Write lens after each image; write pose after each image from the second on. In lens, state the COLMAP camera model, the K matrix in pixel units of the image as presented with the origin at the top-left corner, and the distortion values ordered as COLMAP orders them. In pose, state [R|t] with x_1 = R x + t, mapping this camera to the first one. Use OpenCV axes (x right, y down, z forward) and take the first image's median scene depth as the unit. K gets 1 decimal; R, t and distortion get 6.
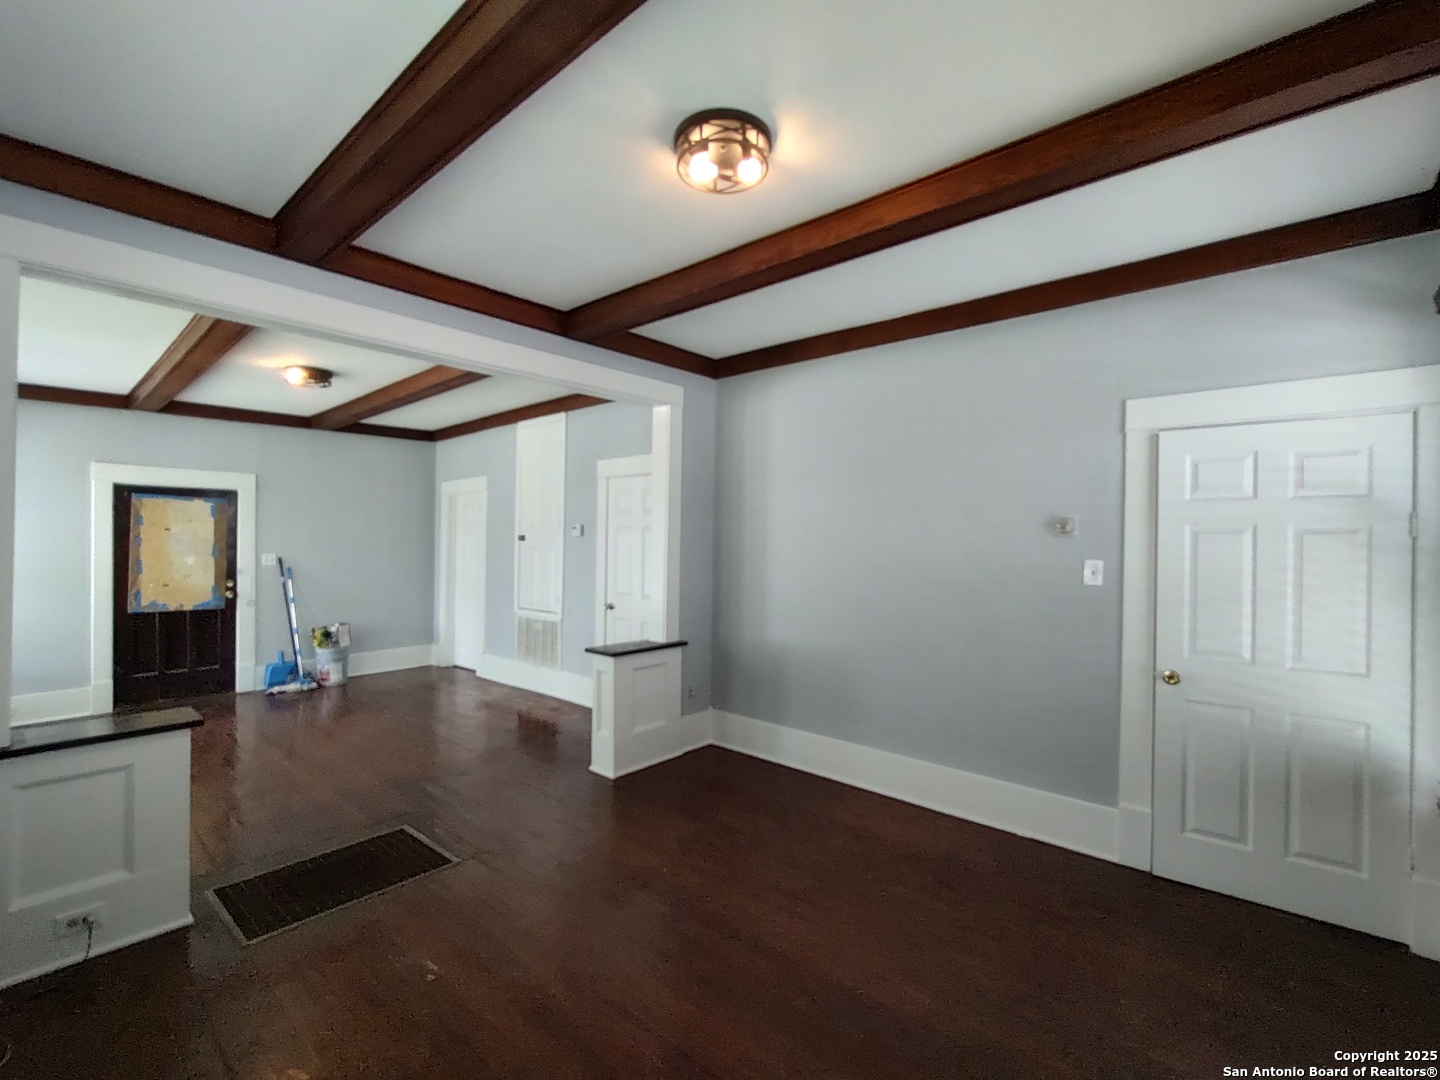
lens RADIAL K [[657.4, 0, 722.6], [0, 657.4, 542.7], [0, 0, 1]] dist [0.000097, 0.000227]
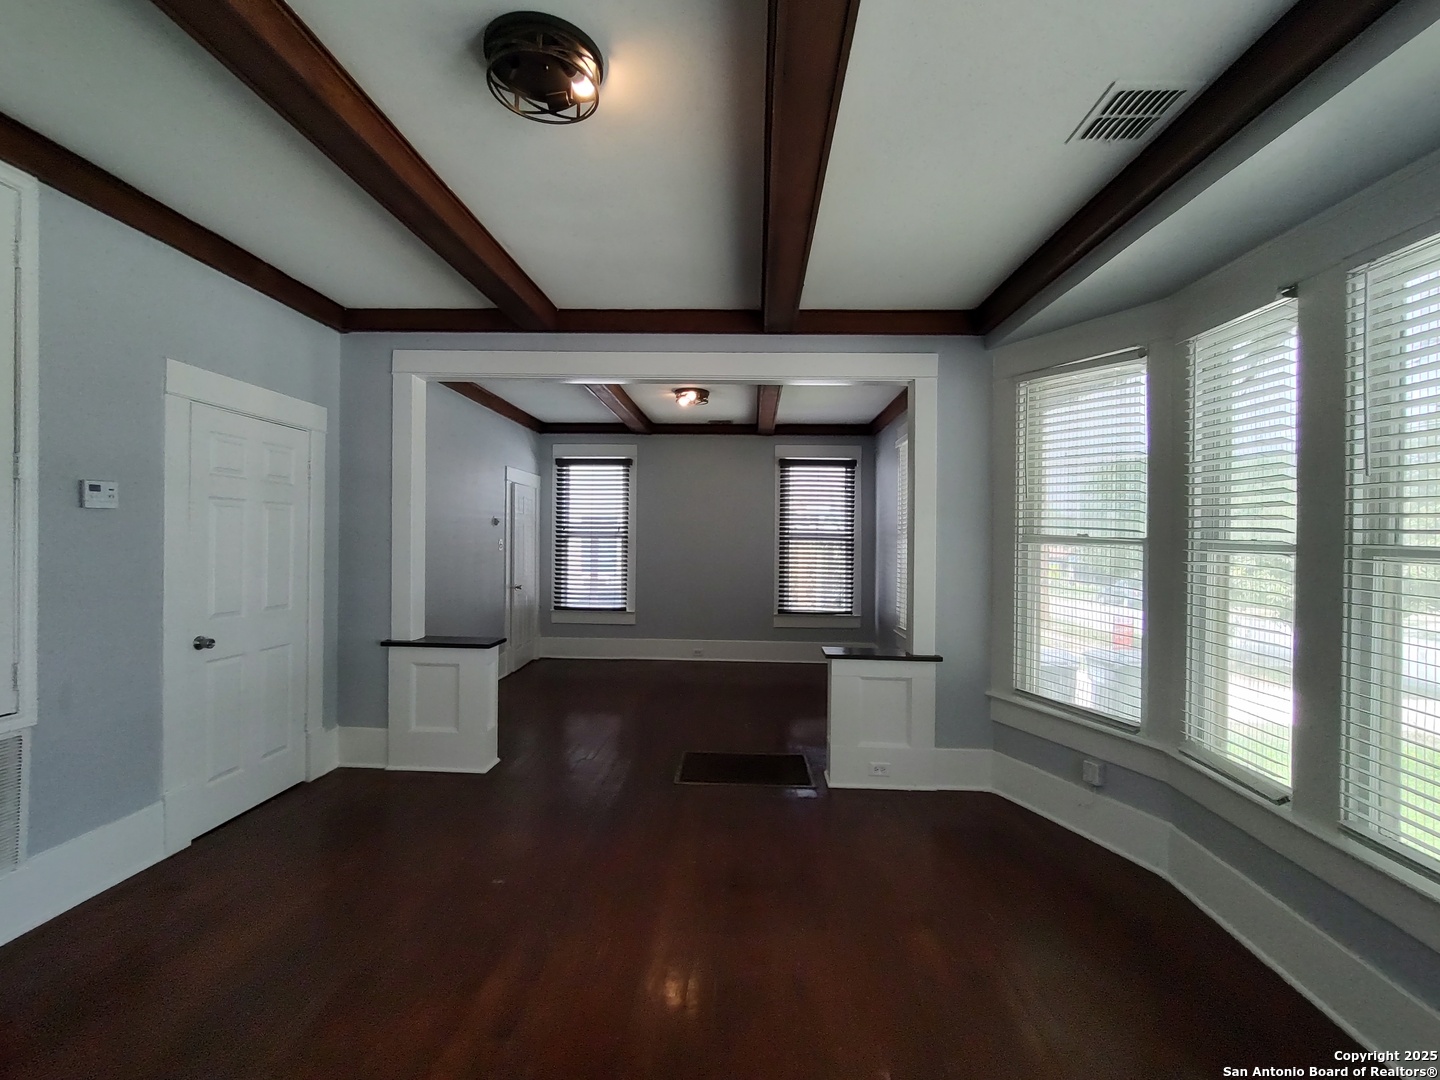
lens RADIAL K [[657.4, 0, 722.6], [0, 657.4, 542.7], [0, 0, 1]] dist [0.000097, 0.000227]
pose [[-0.630244, -0.022716, 0.776064, -0.759640], [-0.020167, 0.999714, 0.012884, -0.001113], [-0.776135, -0.007531, -0.630522, 0.893065]]
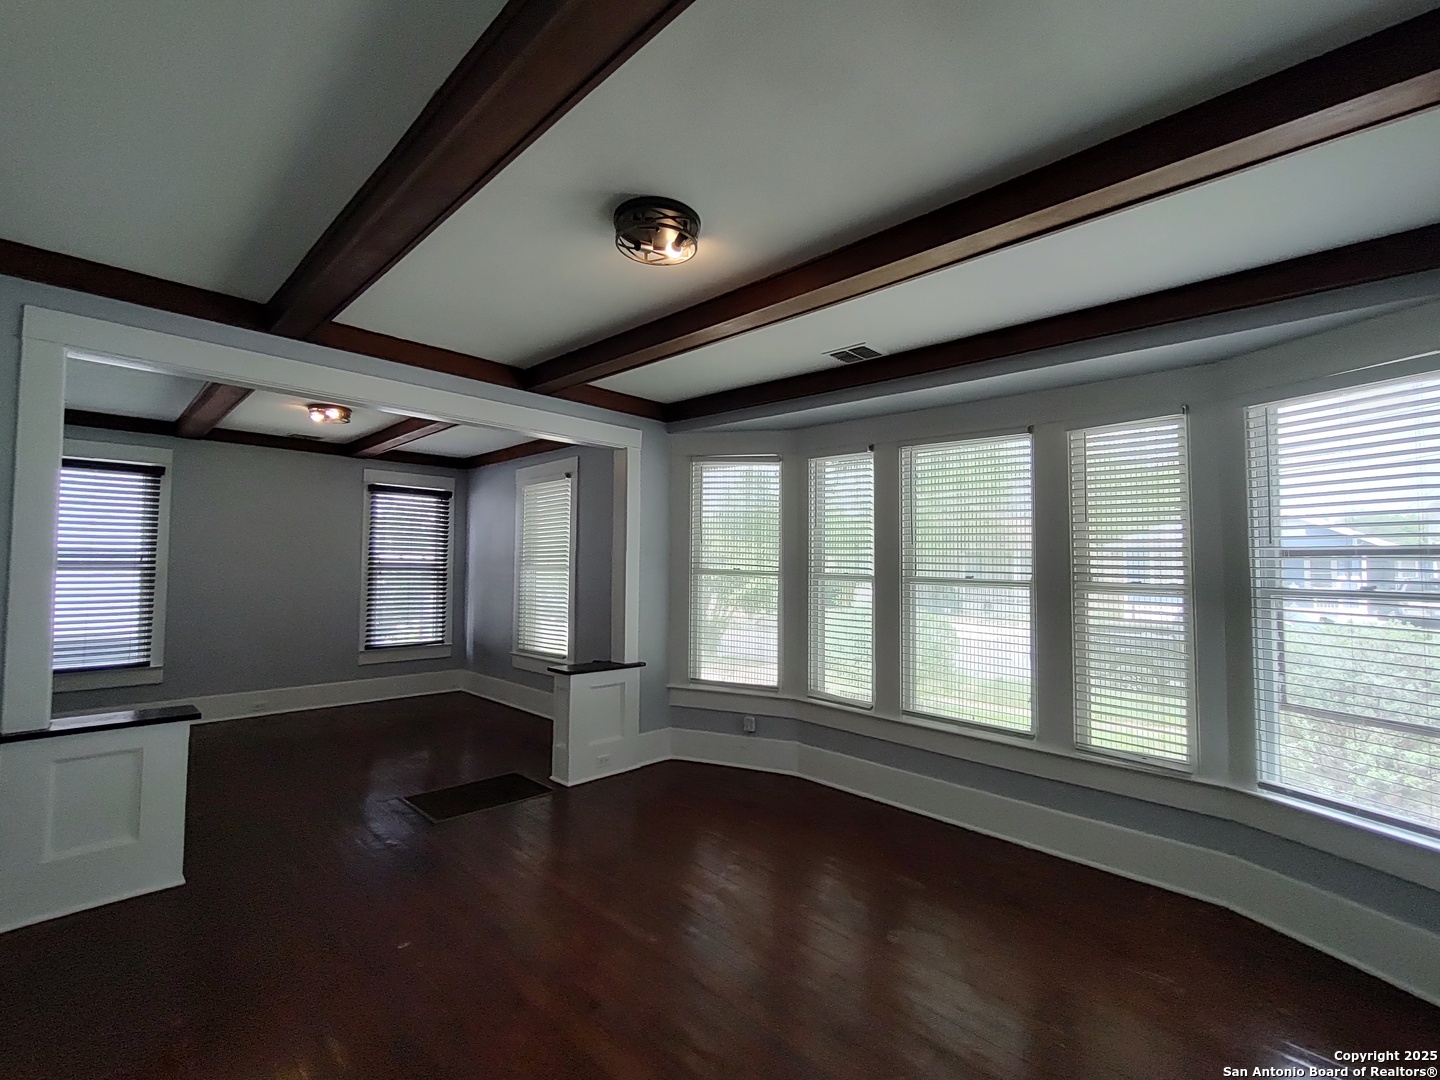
lens RADIAL K [[649.0, 0, 720.2], [0, 649.0, 543.6], [0, 0, 1]] dist [0.001238, 0.000534]
pose [[-0.998289, -0.016305, 0.056148, -0.549786], [-0.018532, 0.999052, -0.039381, -0.005973], [-0.055452, -0.040354, -0.997646, 1.134604]]
